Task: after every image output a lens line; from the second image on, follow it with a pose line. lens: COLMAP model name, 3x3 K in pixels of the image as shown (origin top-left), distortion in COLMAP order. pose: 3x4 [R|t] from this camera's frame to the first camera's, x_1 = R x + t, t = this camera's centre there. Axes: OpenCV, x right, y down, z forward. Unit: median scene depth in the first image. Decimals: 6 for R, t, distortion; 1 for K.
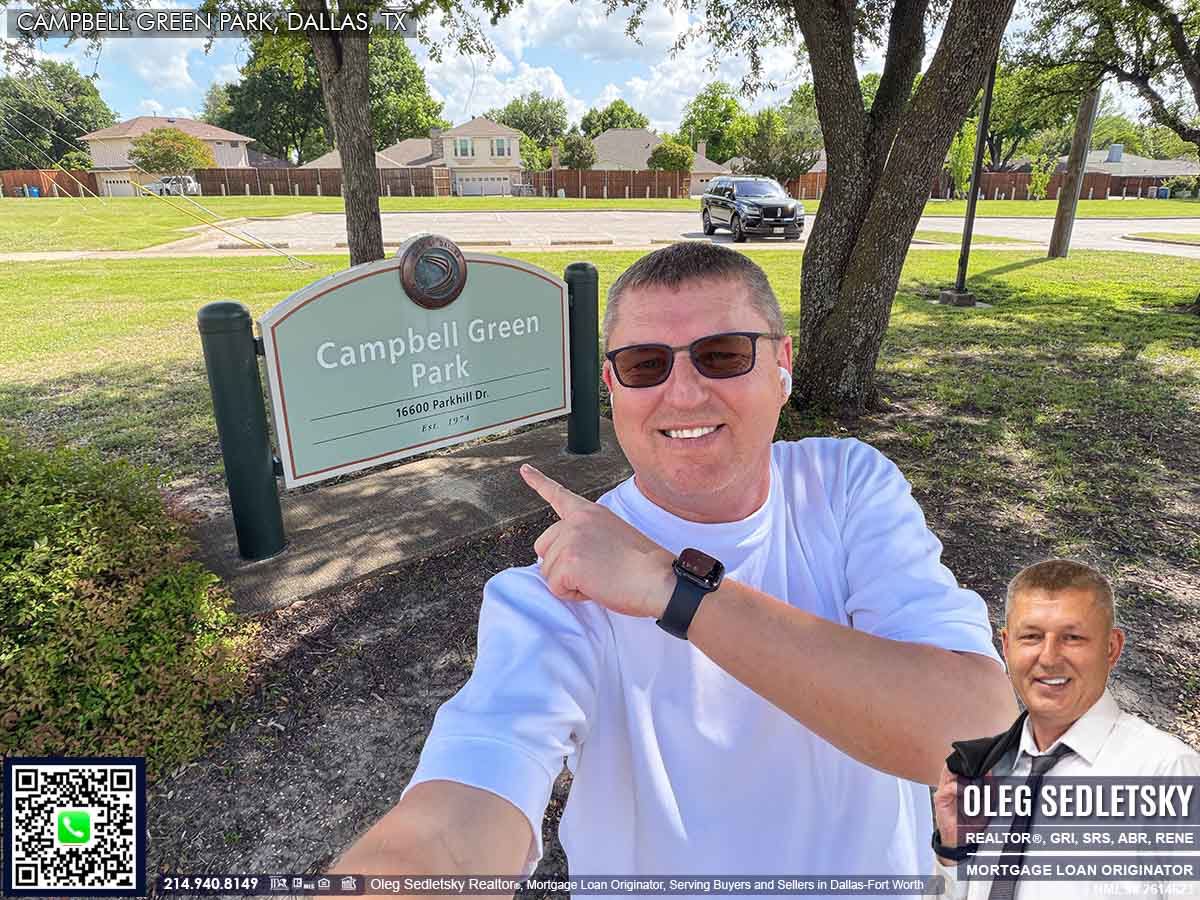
lens RADIAL K [[718.4, 0, 600.0], [0, 718.4, 450.0], [0, 0, 1]] dist [0.000284, 0.003589]
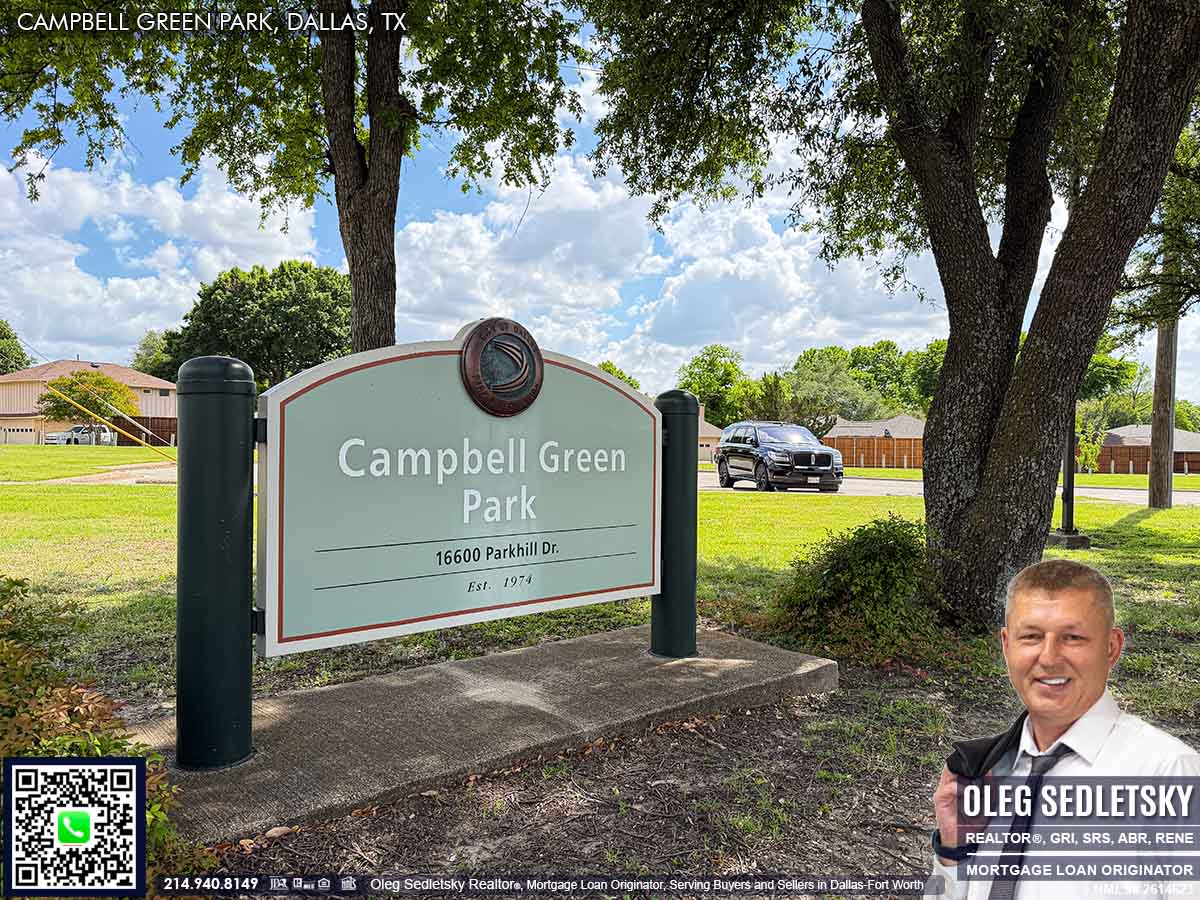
lens RADIAL K [[885.6, 0, 604.9], [0, 885.6, 476.1], [0, 0, 1]] dist [0.095141, -0.135404]
pose [[0.999788, 0.012769, 0.016152, -0.130788], [-0.007167, 0.951231, -0.308396, 0.125596], [-0.019302, 0.308214, 0.951121, 0.163503]]
